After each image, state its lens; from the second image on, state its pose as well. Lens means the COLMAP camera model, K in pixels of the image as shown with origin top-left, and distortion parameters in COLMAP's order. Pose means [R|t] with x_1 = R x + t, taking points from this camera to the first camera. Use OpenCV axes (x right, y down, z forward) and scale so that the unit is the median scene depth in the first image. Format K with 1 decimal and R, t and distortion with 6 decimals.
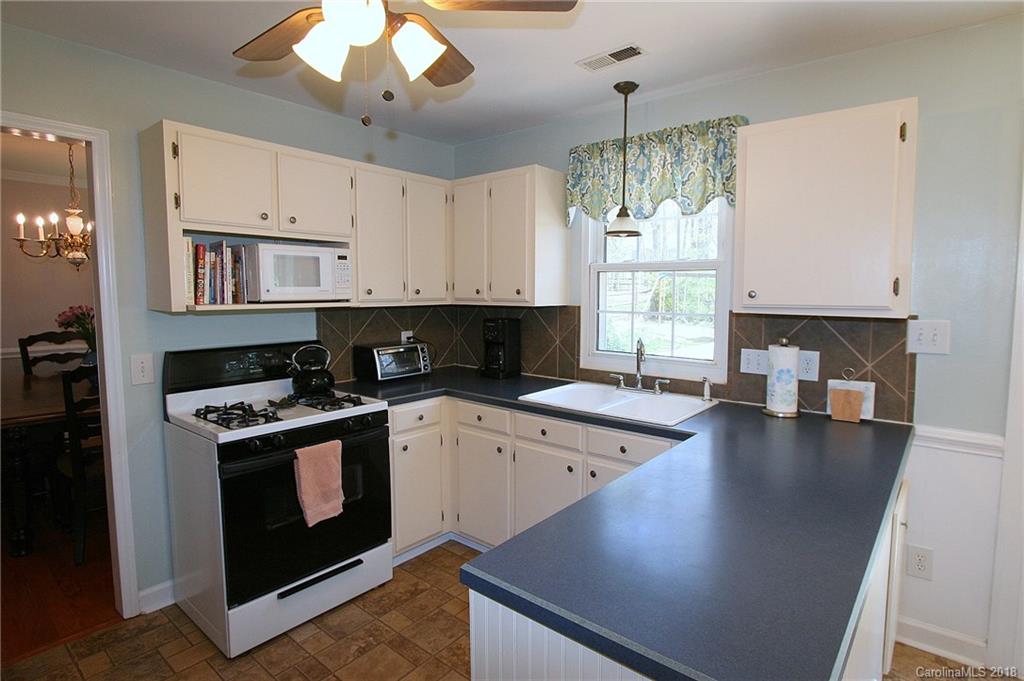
lens RADIAL K [[530.5, 0, 556.8], [0, 530.5, 330.6], [0, 0, 1]] dist [-0.016017, 0.001111]
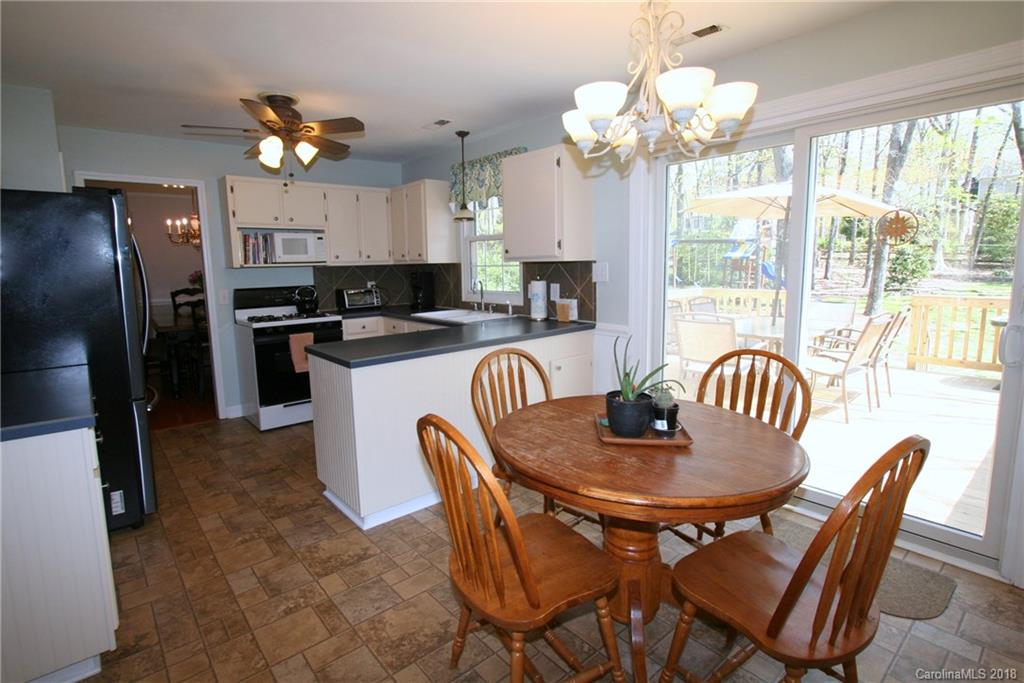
lens RADIAL K [[512.3, 0, 511.6], [0, 512.3, 332.5], [0, 0, 1]] dist [-0.019245, 0.001049]
pose [[0.978673, 0.005373, -0.205353, 0.629609], [0.006884, 0.998239, 0.058927, 0.090613], [0.205308, -0.059084, 0.976912, -0.628440]]
